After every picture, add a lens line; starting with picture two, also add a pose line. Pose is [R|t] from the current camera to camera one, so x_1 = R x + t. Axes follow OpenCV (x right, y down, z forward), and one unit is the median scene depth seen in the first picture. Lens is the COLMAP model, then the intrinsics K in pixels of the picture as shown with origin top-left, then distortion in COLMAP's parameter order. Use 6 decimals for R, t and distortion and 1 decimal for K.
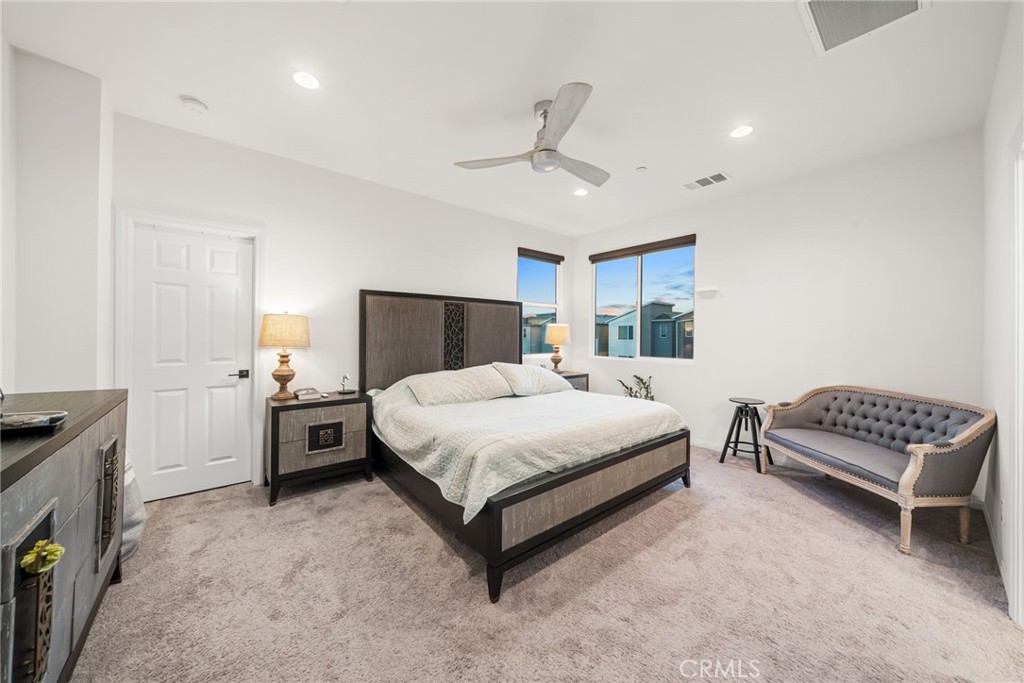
lens RADIAL K [[353.4, 0, 515.2], [0, 353.4, 339.5], [0, 0, 1]] dist [0.000096, 0.000098]
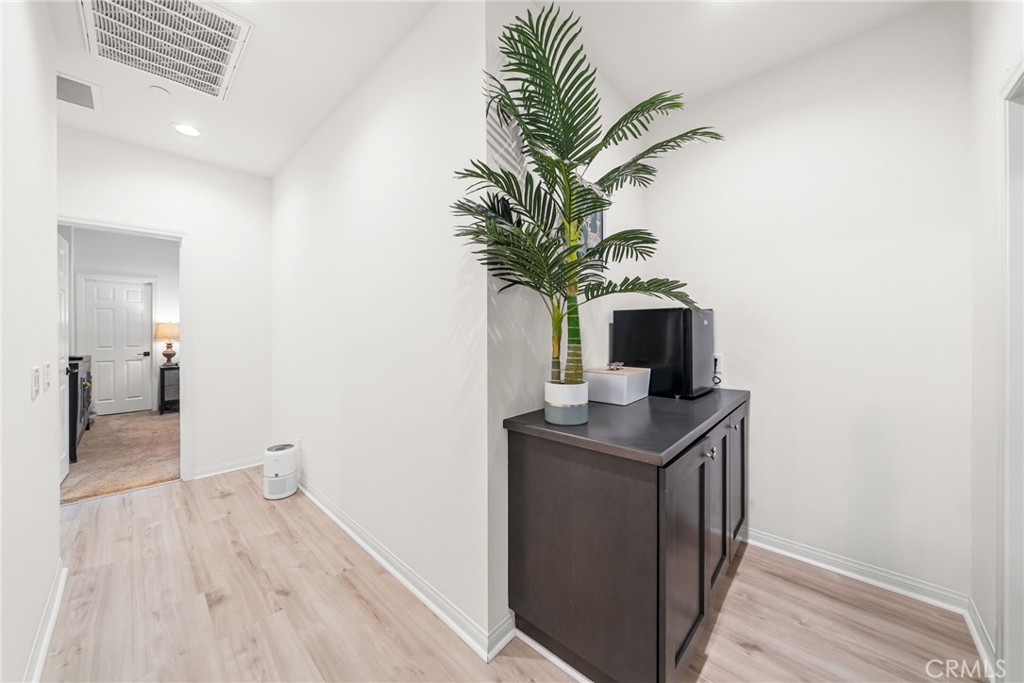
lens RADIAL K [[353.4, 0, 510.2], [0, 353.4, 334.2], [0, 0, 1]] dist [0.000096, 0.000098]
pose [[0.993125, -0.010392, 0.116595, 0.998272], [0.010129, 0.999945, 0.002849, 0.005477], [-0.116618, -0.001649, 0.993175, -1.169636]]
